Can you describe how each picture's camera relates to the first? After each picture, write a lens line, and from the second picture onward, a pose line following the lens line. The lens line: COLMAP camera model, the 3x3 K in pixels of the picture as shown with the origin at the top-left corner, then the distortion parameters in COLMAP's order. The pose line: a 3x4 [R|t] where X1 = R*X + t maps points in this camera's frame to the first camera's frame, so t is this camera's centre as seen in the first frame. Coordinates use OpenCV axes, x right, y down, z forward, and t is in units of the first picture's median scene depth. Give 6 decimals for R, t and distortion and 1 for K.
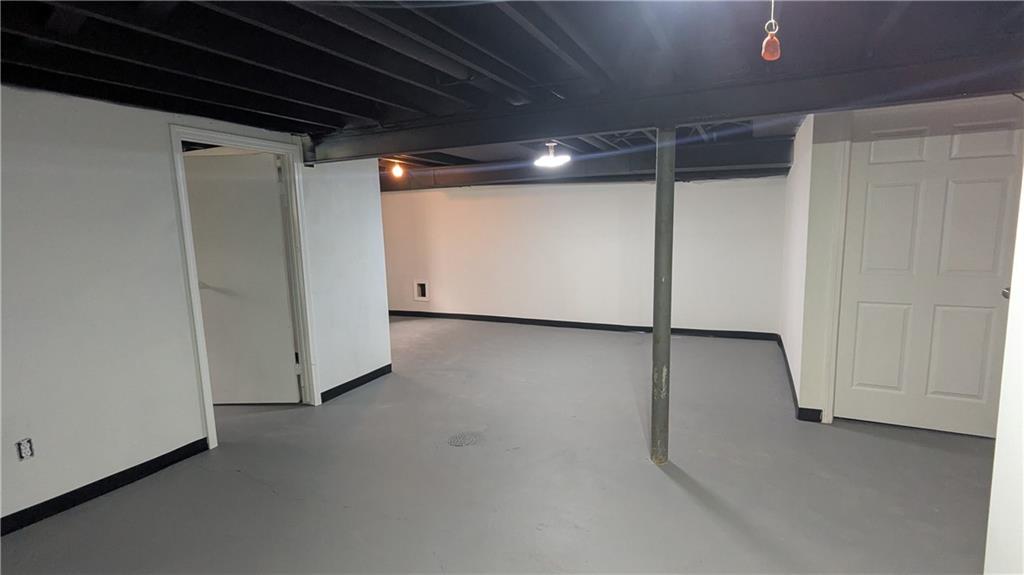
lens RADIAL K [[477.0, 0, 515.6], [0, 477.0, 288.3], [0, 0, 1]] dist [-0.004689, 0.000474]
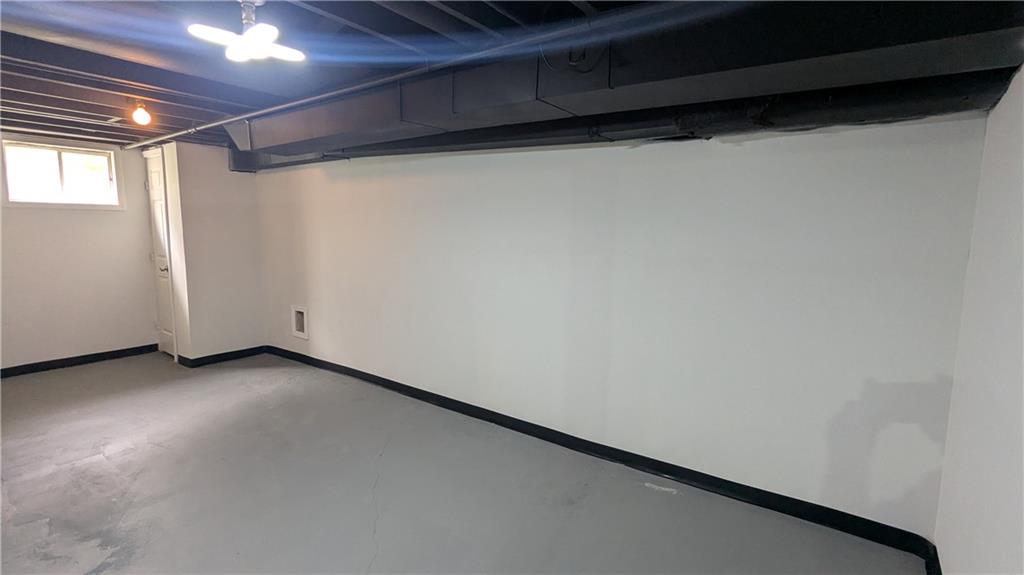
lens RADIAL K [[477.0, 0, 515.4], [0, 477.0, 286.1], [0, 0, 1]] dist [-0.004689, 0.000474]
pose [[0.982812, 0.063070, -0.173502, 0.379870], [-0.065761, 0.997787, -0.009798, -0.106821], [0.172500, 0.021040, 0.984785, 0.762697]]
